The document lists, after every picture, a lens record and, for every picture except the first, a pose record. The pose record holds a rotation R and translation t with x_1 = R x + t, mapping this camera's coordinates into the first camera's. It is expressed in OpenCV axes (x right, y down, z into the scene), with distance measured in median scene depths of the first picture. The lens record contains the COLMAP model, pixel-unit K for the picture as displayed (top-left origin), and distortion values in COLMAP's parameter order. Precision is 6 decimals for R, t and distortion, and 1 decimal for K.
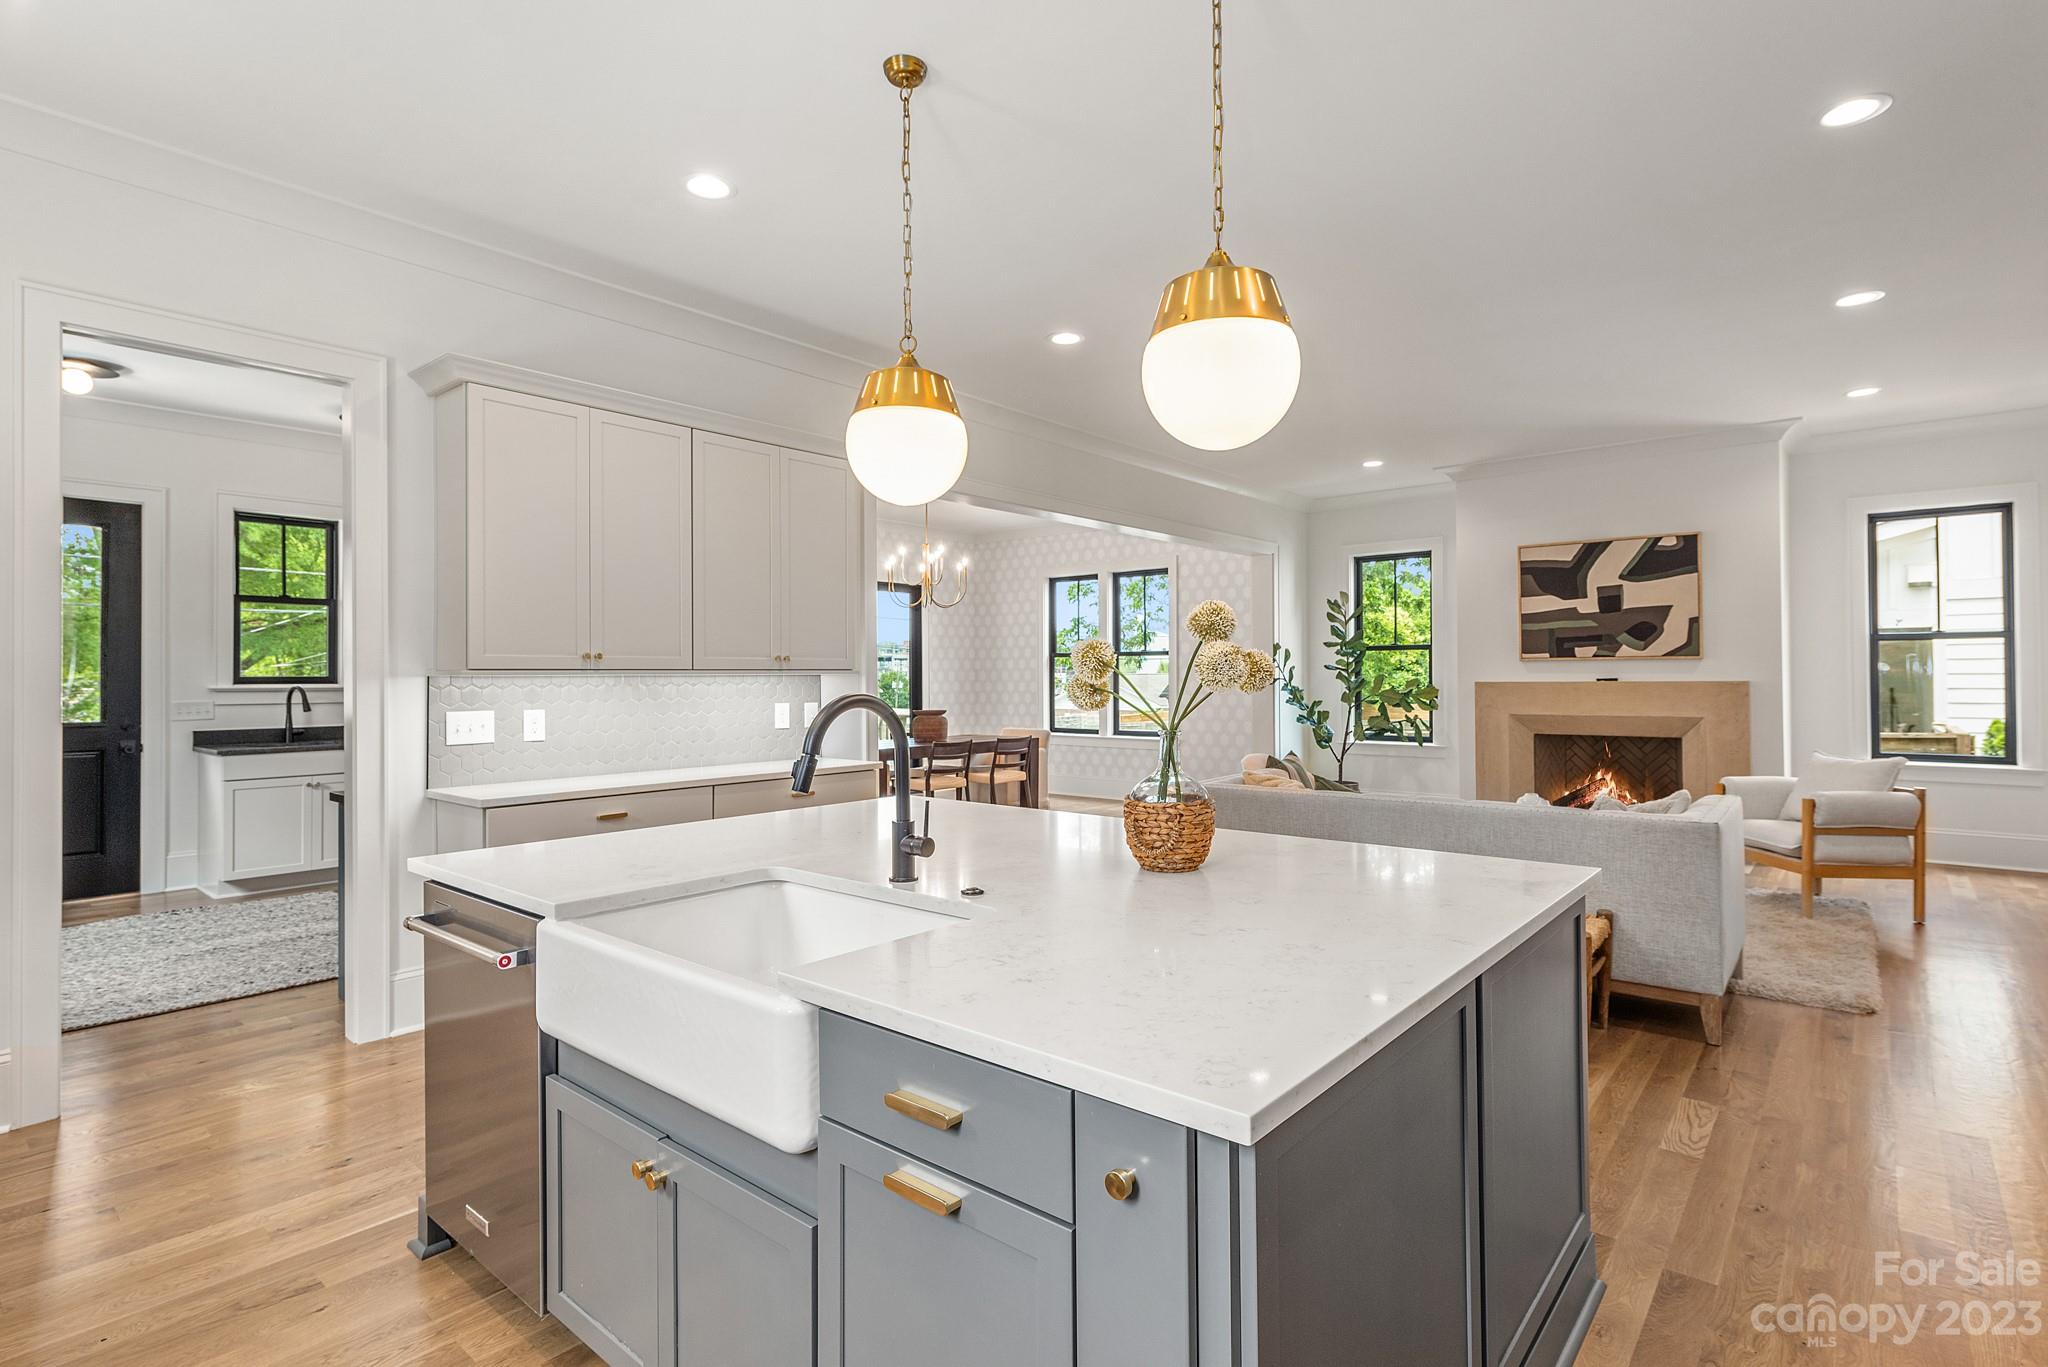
lens RADIAL K [[1014.6, 0, 1024.0], [0, 1014.6, 683.5], [0, 0, 1]] dist [0.001208, 0.000609]
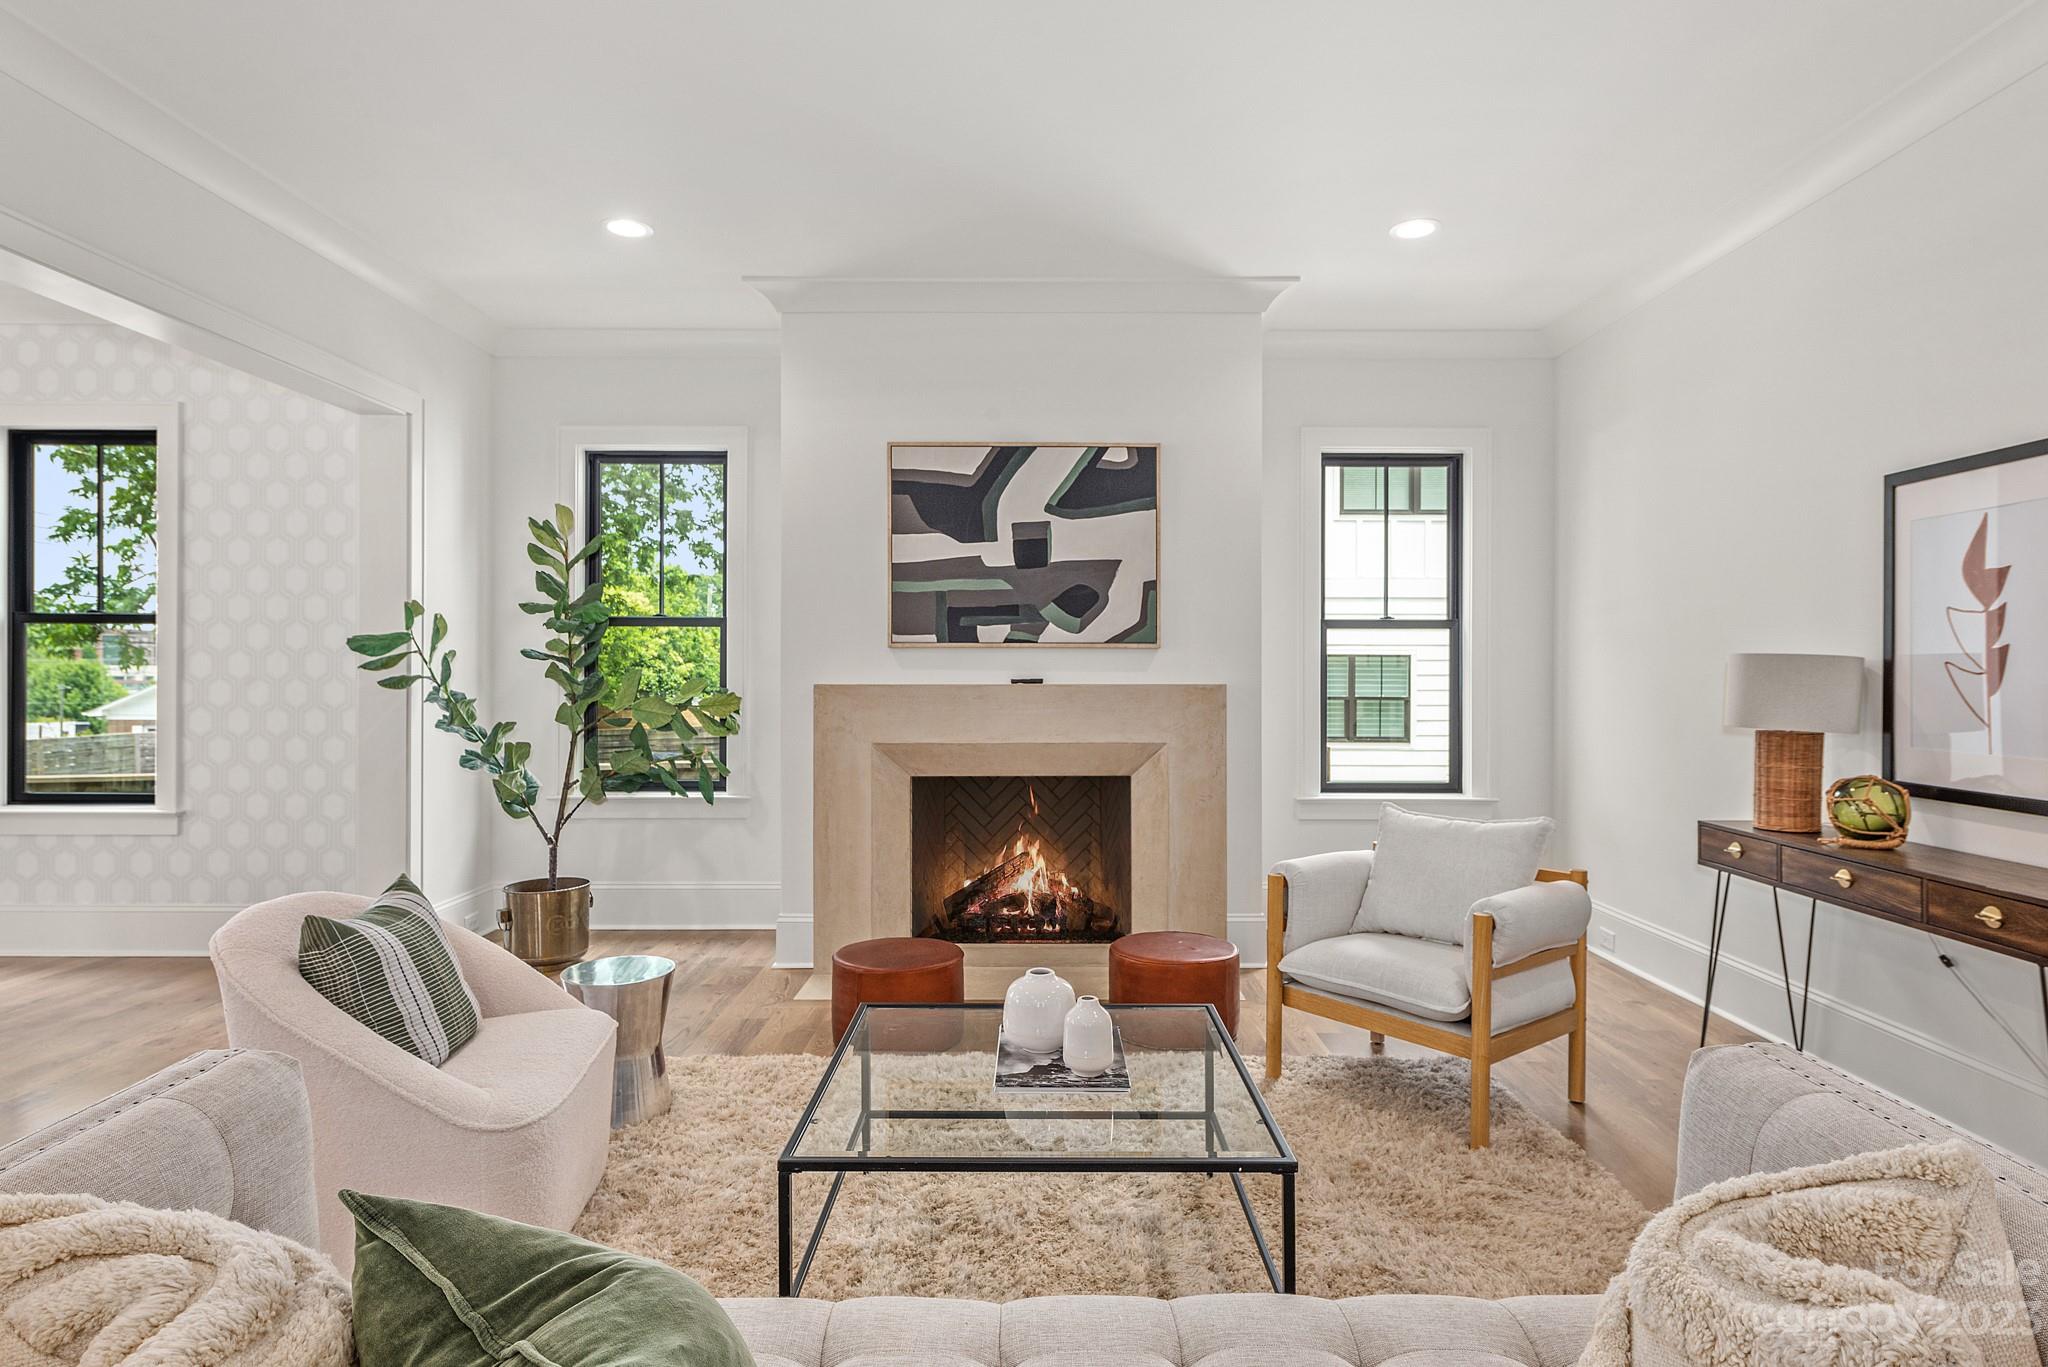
lens RADIAL K [[1125.9, 0, 1055.8], [0, 1125.9, 657.7], [0, 0, 1]] dist [0.006719, 0.000261]
pose [[0.759096, 0.014659, 0.650814, 0.154821], [-0.001884, 0.999792, -0.020322, -0.004066], [-0.650976, 0.014200, 0.758965, 0.469944]]
